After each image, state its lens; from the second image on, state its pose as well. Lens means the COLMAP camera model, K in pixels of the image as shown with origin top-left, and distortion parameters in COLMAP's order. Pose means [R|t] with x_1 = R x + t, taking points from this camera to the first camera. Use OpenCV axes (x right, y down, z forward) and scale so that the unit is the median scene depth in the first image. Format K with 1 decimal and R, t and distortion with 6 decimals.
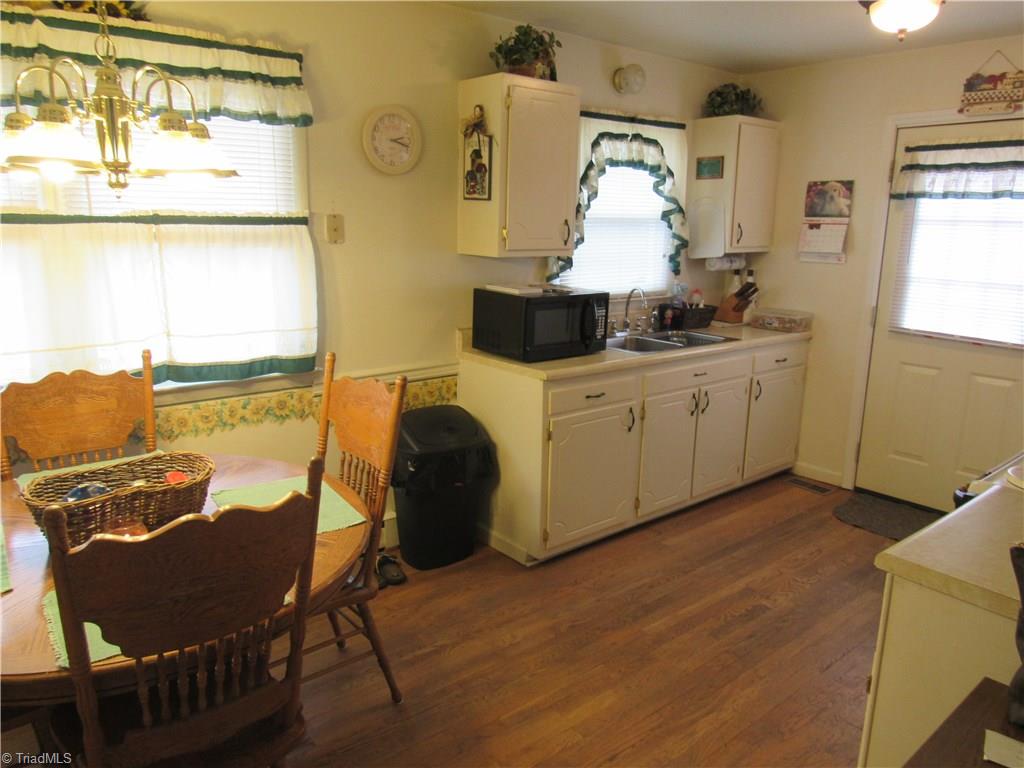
lens RADIAL K [[735.2, 0, 510.7], [0, 735.2, 383.2], [0, 0, 1]] dist [-0.024813, 0.004035]
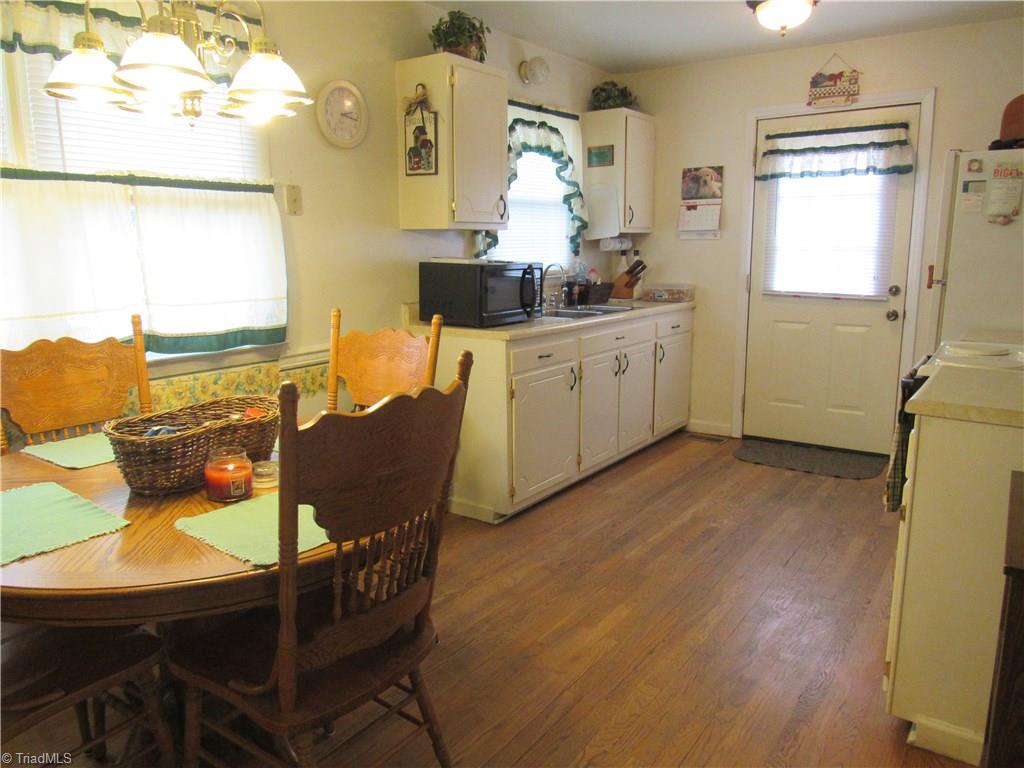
lens RADIAL K [[735.2, 0, 510.6], [0, 735.2, 383.5], [0, 0, 1]] dist [-0.024813, 0.004035]
pose [[0.965909, -0.072254, 0.248594, -0.192059], [0.080243, 0.996529, -0.022142, 0.072389], [-0.246131, 0.041335, 0.968355, -0.021146]]
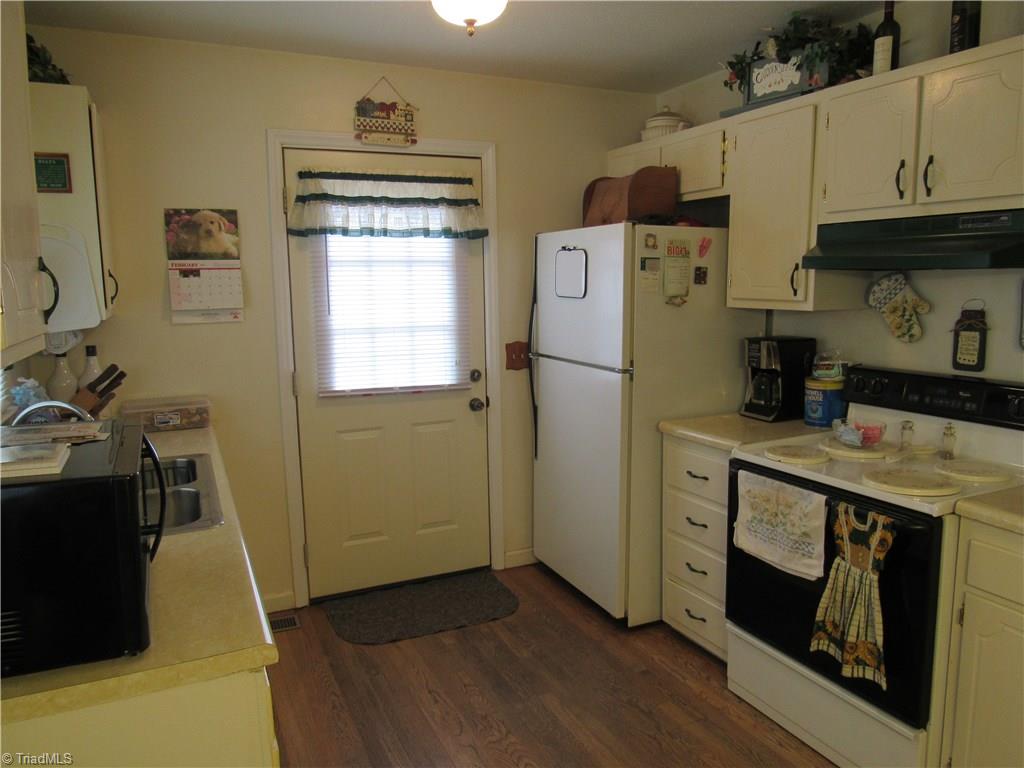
lens RADIAL K [[735.2, 0, 519.7], [0, 735.2, 384.6], [0, 0, 1]] dist [-0.024813, 0.004035]
pose [[0.245774, -0.158244, 0.956323, -0.232290], [0.227452, 0.968454, 0.101796, -0.136511], [-0.942264, 0.192499, 0.274014, 0.656765]]
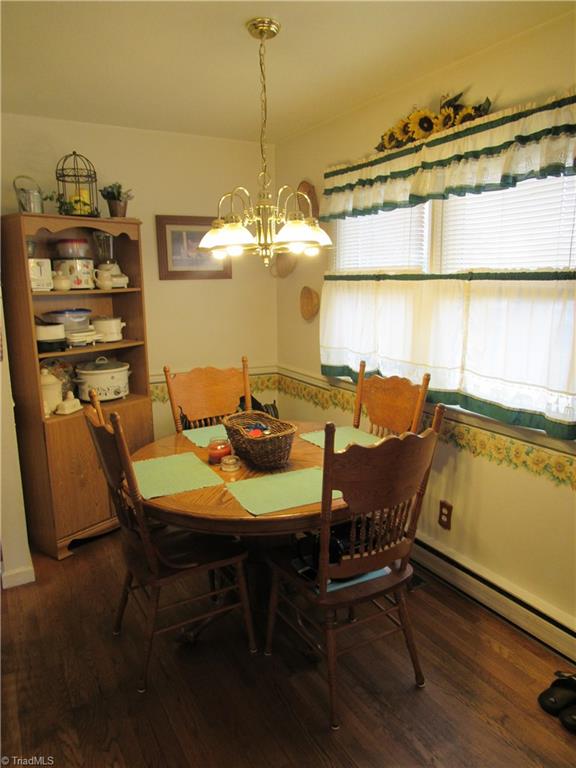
lens RADIAL K [[551.4, 0, 287.6], [0, 551.4, 385.8], [0, 0, 1]] dist [-0.024813, 0.004035]
pose [[-0.176410, 0.167758, -0.969916, 0.371806], [-0.212388, 0.955671, 0.203923, -0.123699], [0.961130, 0.241973, -0.132960, 0.630885]]
